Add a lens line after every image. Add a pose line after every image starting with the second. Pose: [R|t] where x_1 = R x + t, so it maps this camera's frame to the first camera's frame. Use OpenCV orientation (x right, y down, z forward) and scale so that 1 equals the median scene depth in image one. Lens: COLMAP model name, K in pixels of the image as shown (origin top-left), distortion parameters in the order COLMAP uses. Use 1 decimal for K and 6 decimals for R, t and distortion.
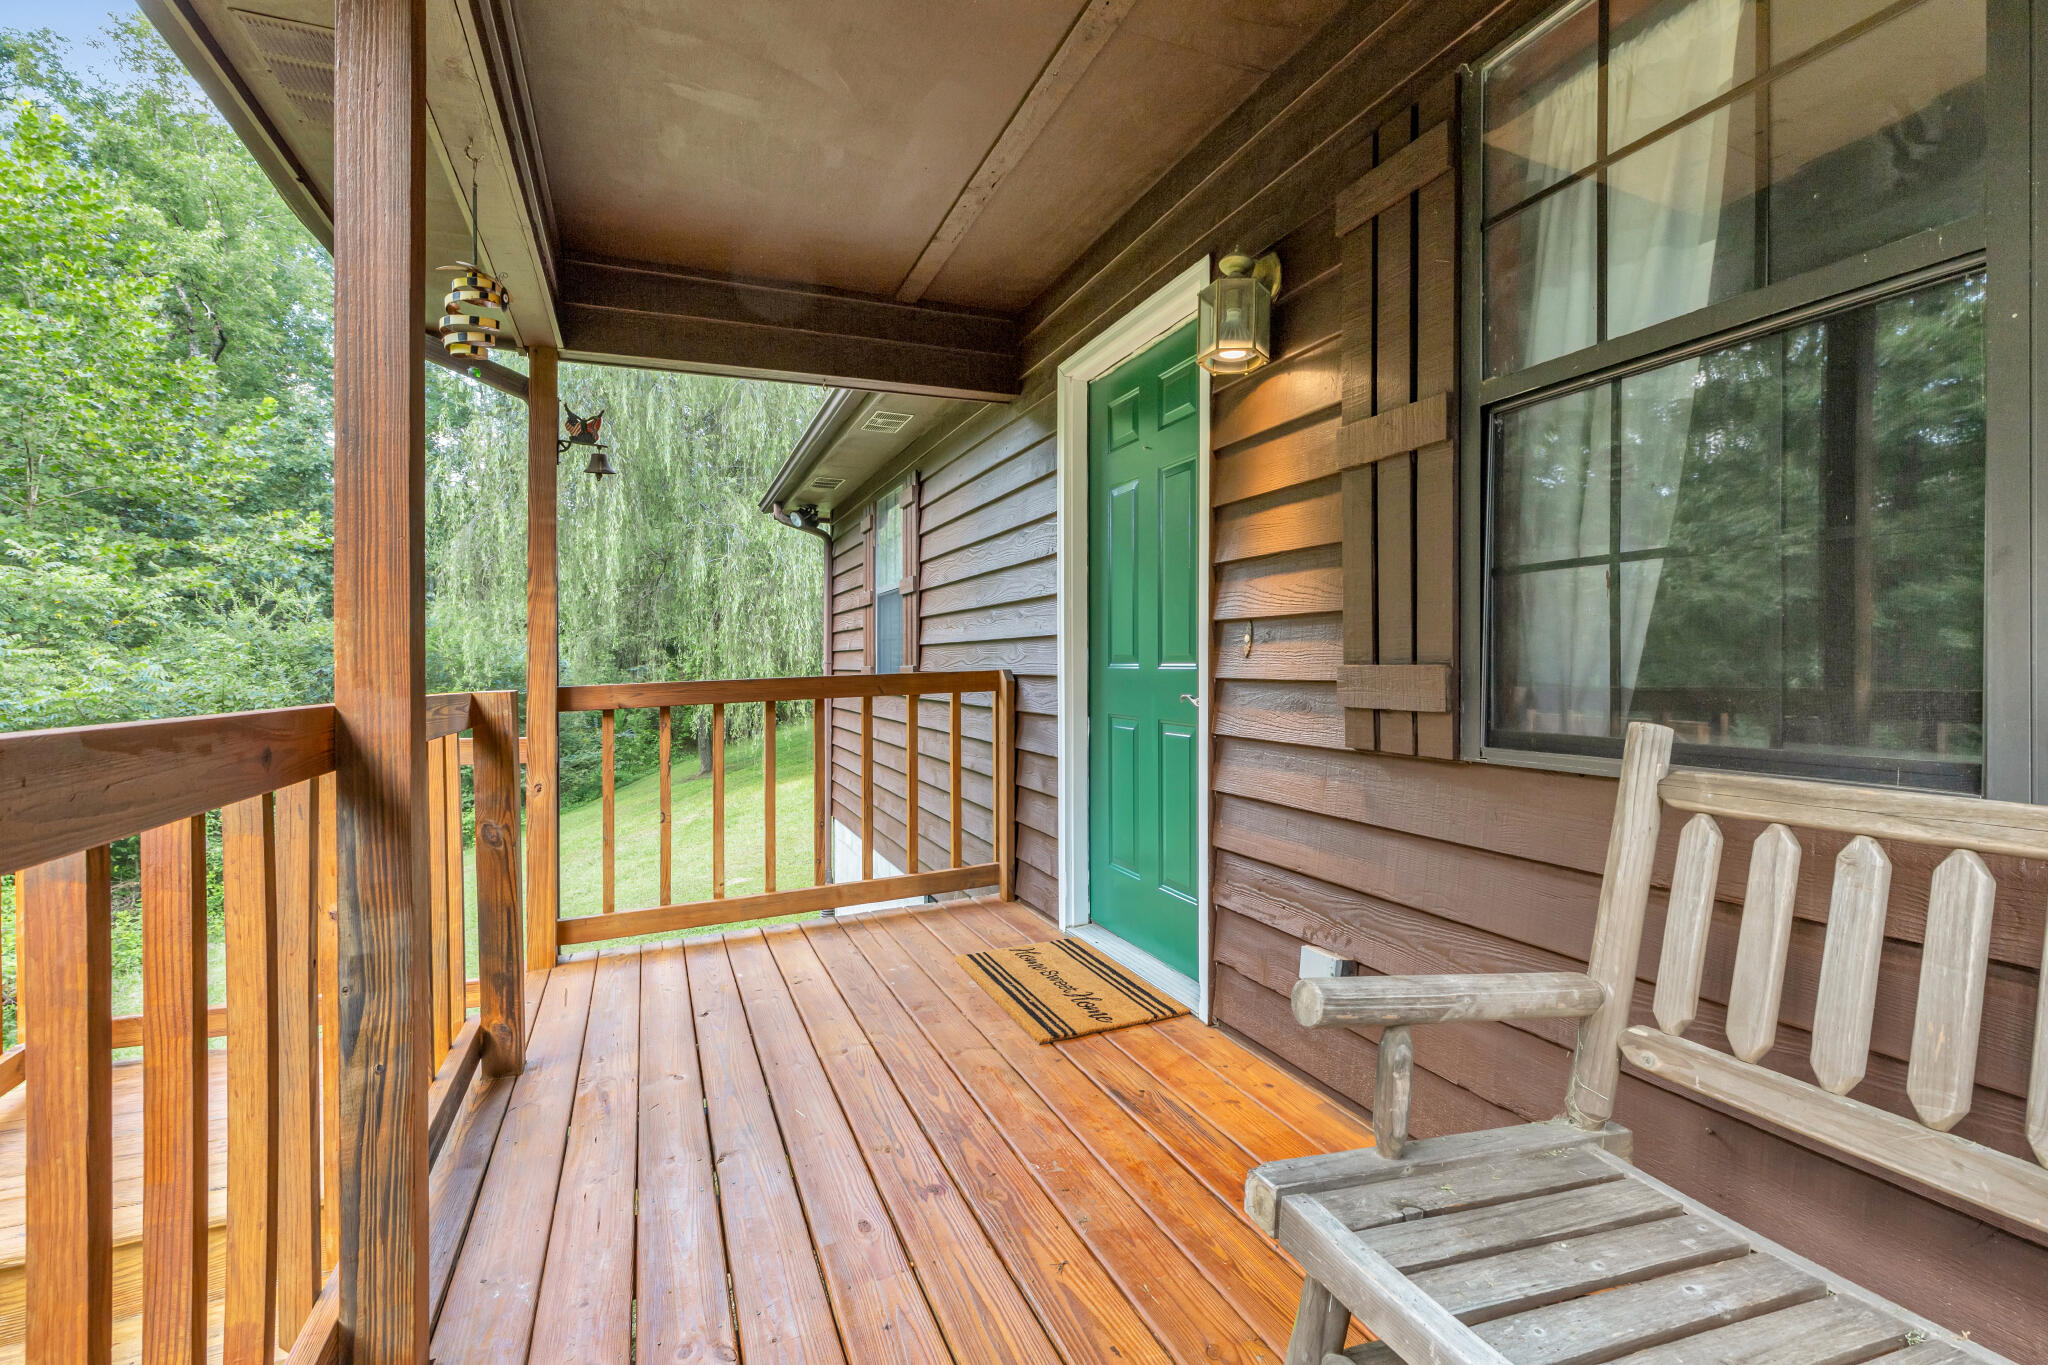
lens RADIAL K [[943.1, 0, 1024.6], [0, 943.1, 671.3], [0, 0, 1]] dist [0.003435, 0.000497]
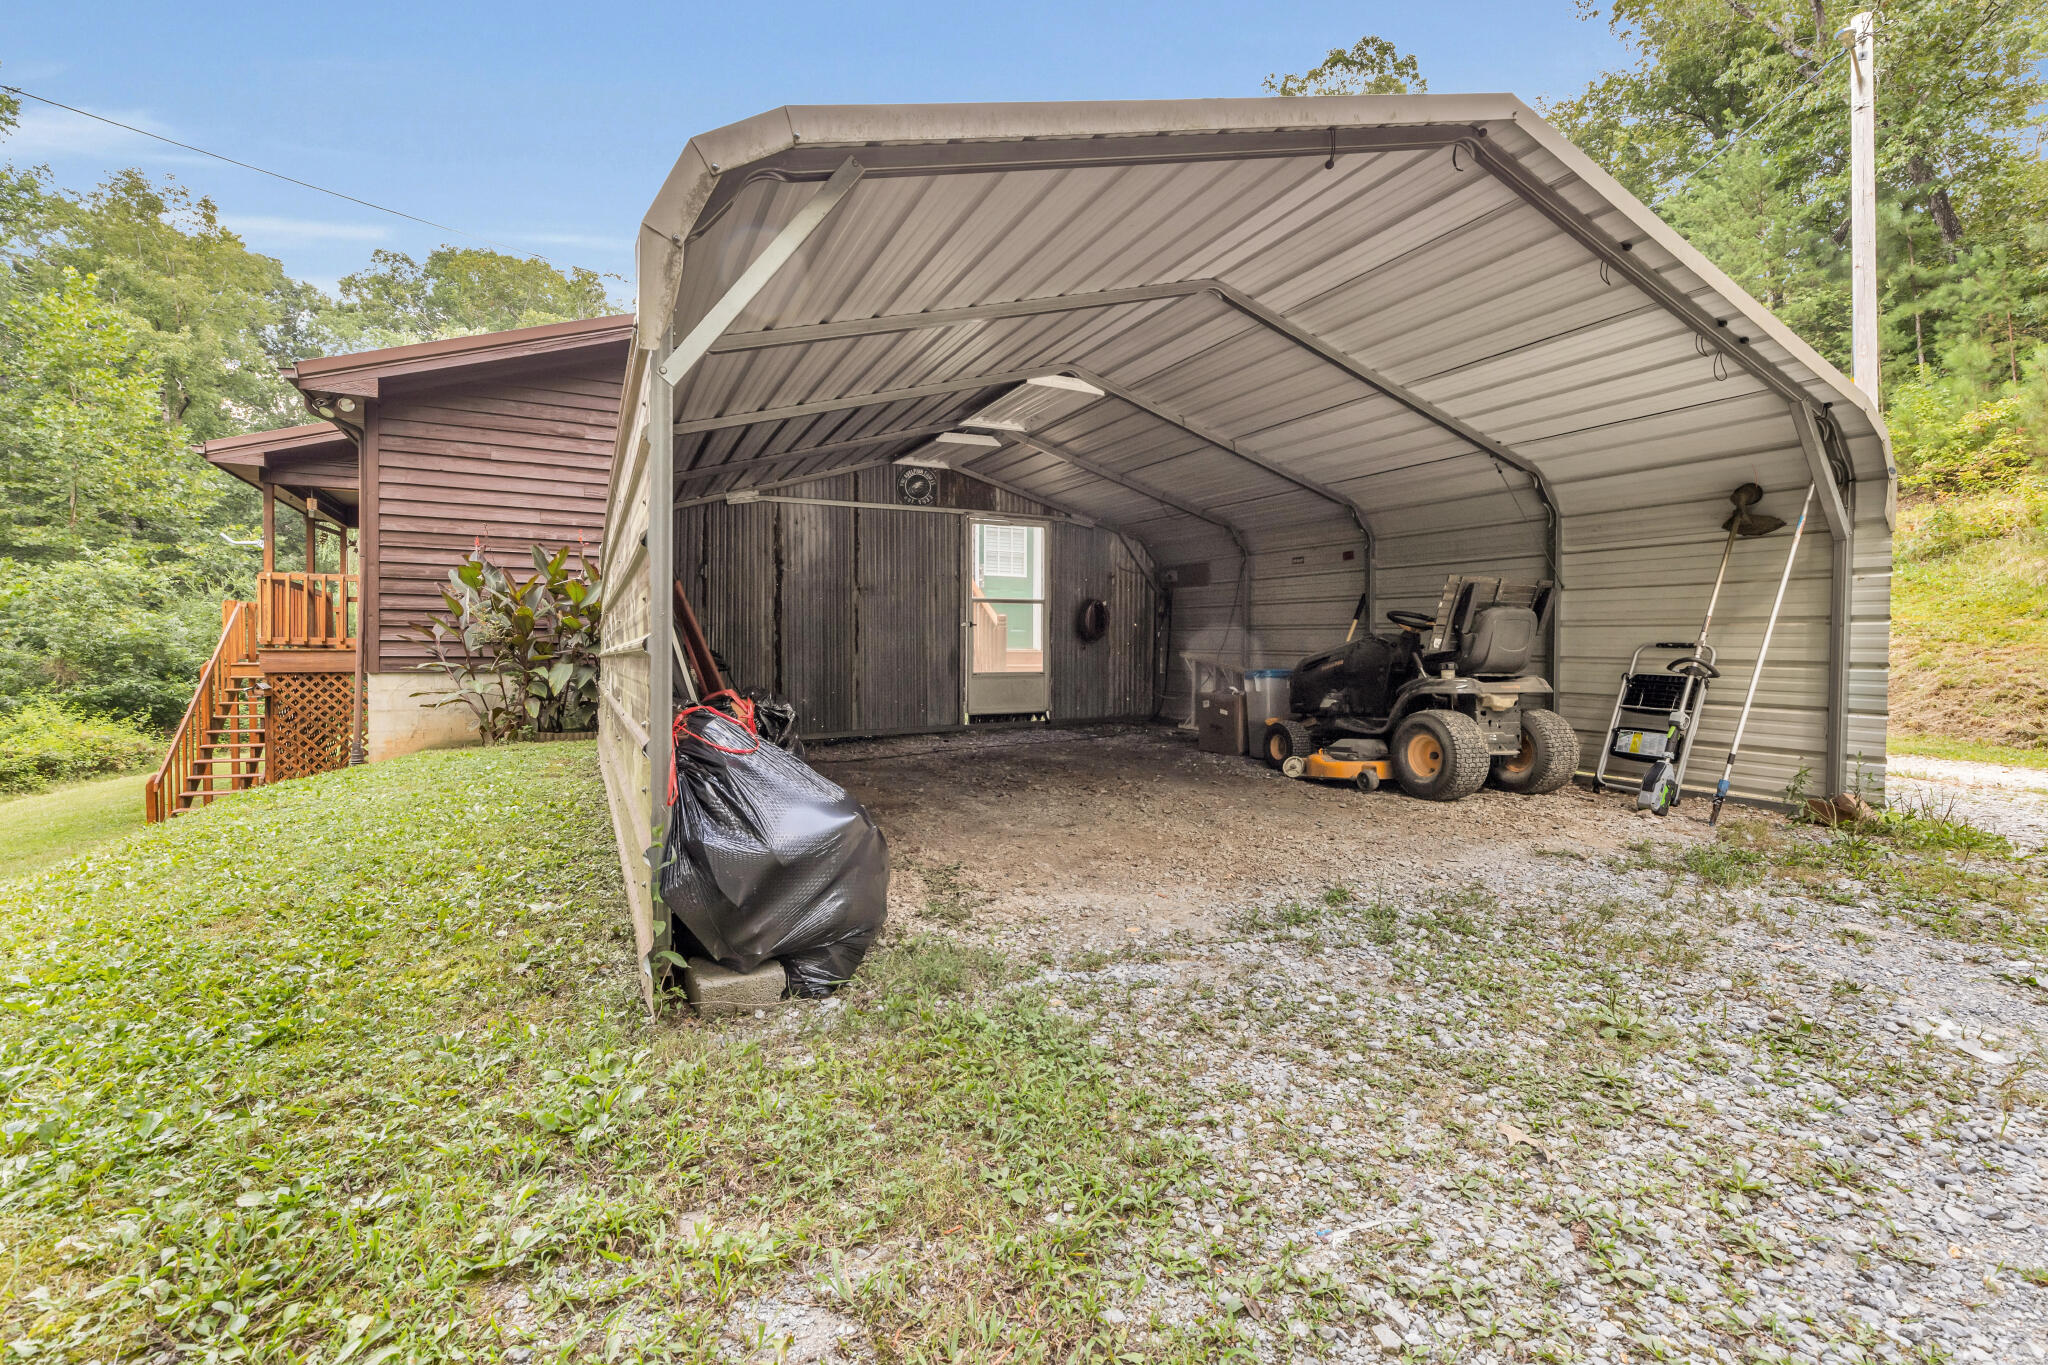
lens RADIAL K [[943.1, 0, 1024.1], [0, 943.1, 680.1], [0, 0, 1]] dist [0.003435, 0.000497]
pose [[0.998140, 0.008567, 0.060355, 0.415634], [-0.009138, 0.999916, 0.009179, 0.057145], [-0.060272, -0.009713, 0.998135, -0.635097]]
